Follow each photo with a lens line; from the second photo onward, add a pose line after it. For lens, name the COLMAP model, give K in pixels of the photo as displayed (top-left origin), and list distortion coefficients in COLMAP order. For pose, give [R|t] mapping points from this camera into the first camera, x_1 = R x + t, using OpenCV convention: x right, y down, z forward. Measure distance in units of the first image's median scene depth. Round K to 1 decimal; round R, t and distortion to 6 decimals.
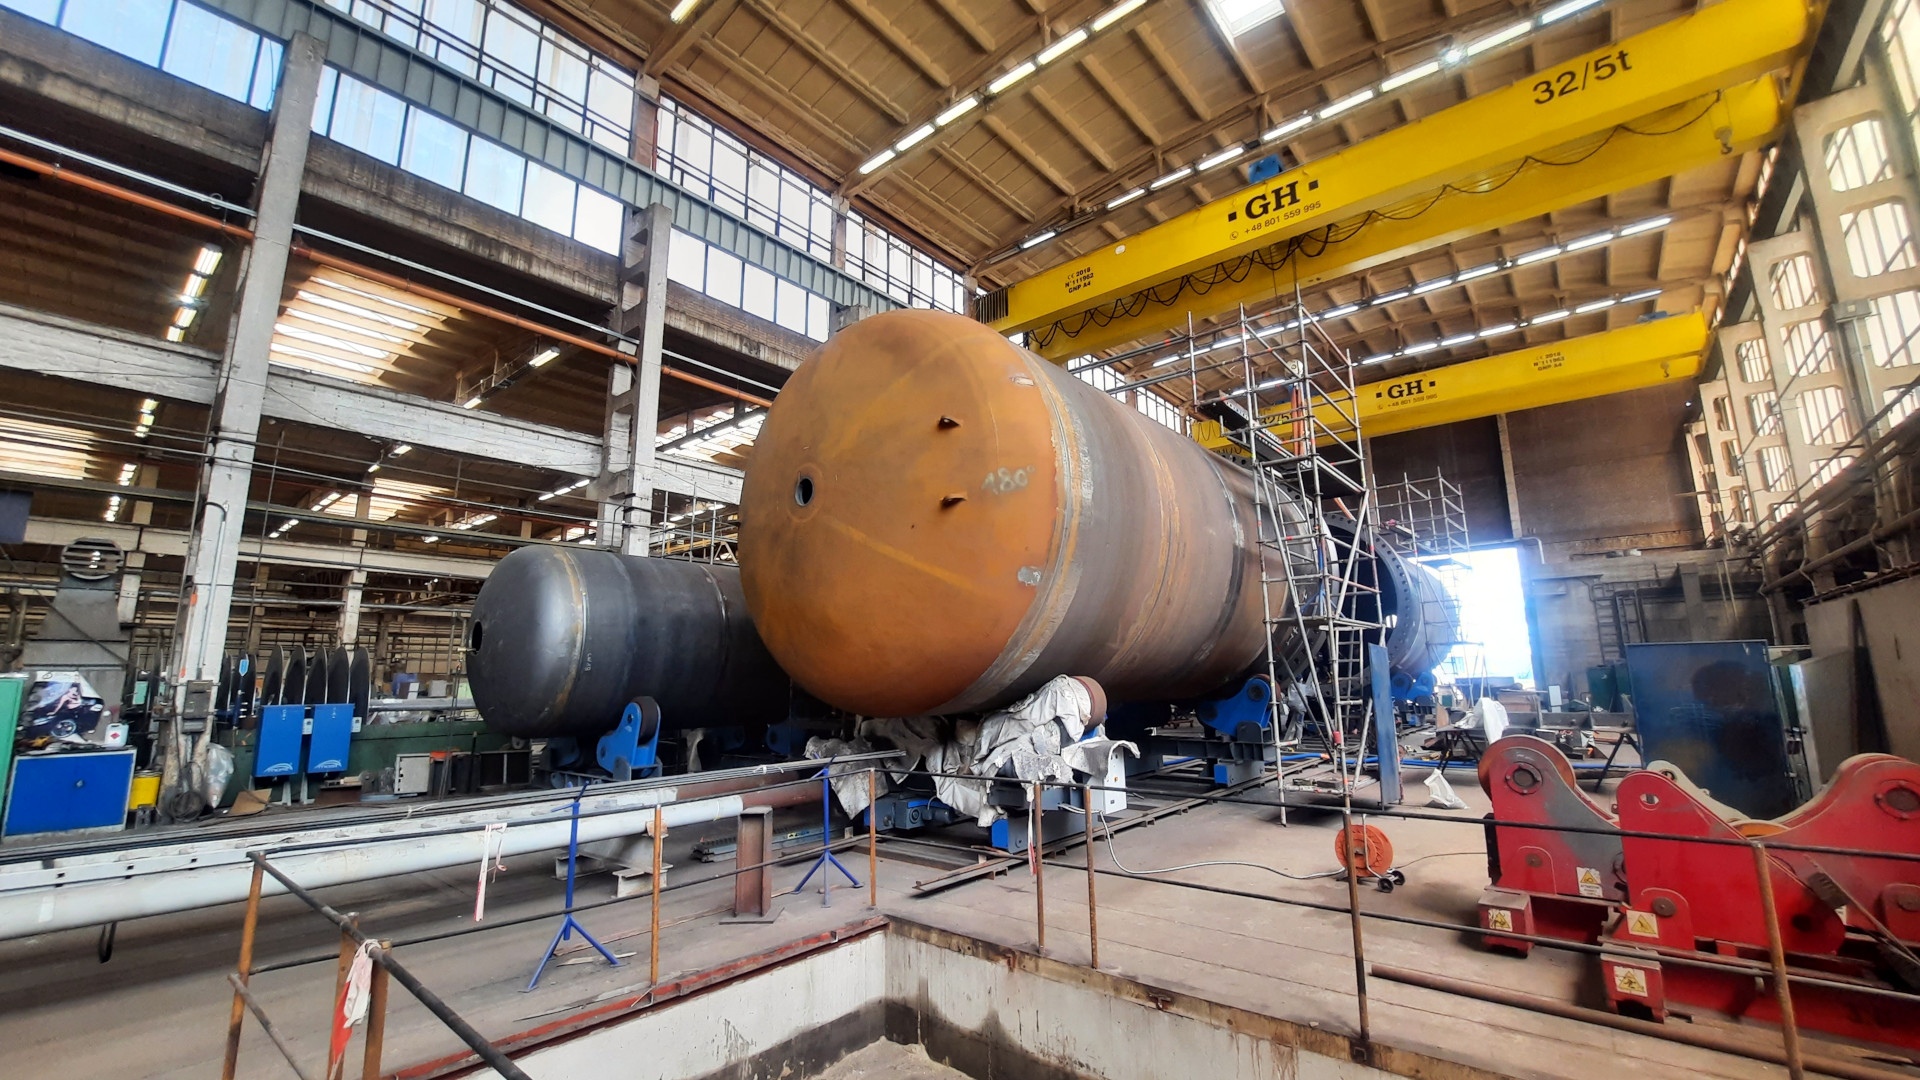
lens RADIAL K [[753.7, 0, 960.0], [0, 753.7, 540.0], [0, 0, 1]] dist [-0.027464, 0.000082]
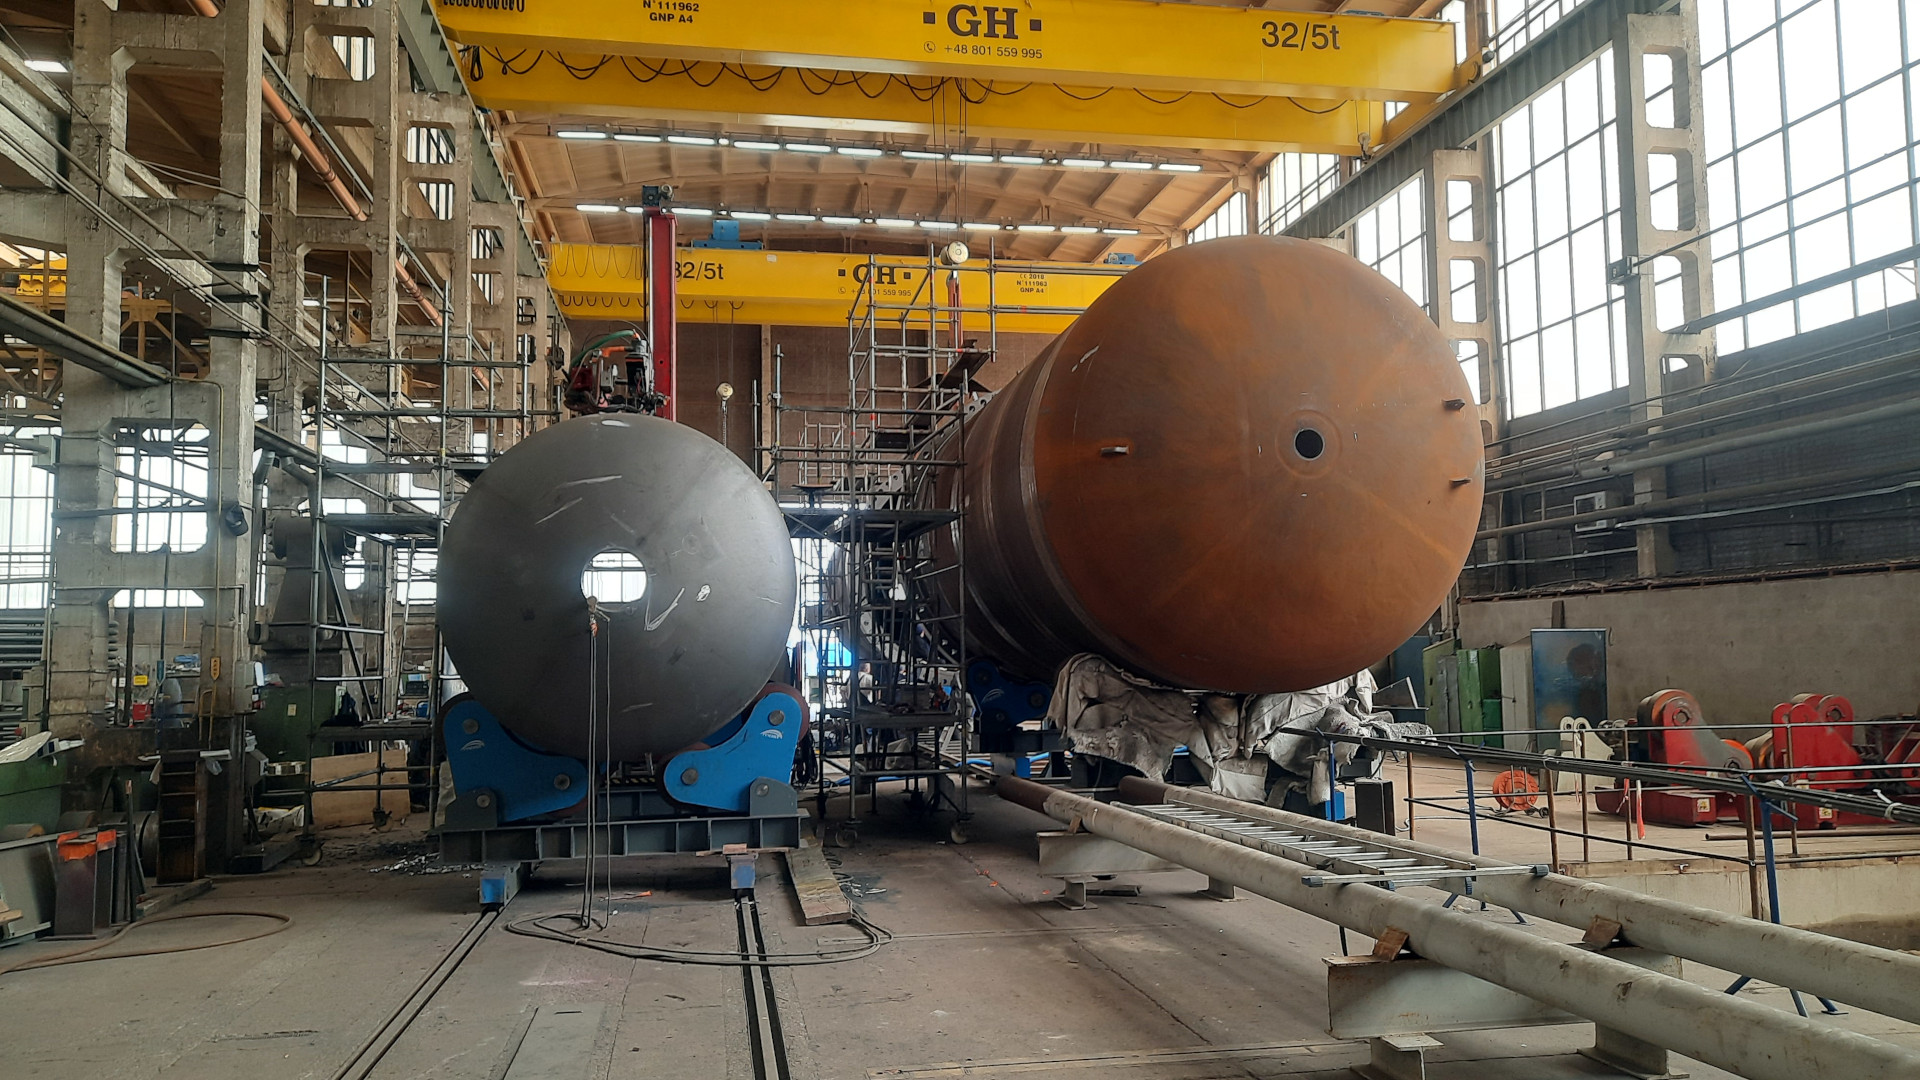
lens RADIAL K [[1384.2, 0, 960.0], [0, 1384.2, 540.0], [0, 0, 1]] dist [0.040515, -0.000228]
pose [[0.637244, 0.065655, 0.767861, -0.760911], [-0.127215, 0.991657, 0.020785, 0.030404], [-0.760090, -0.110929, 0.640280, 0.108229]]
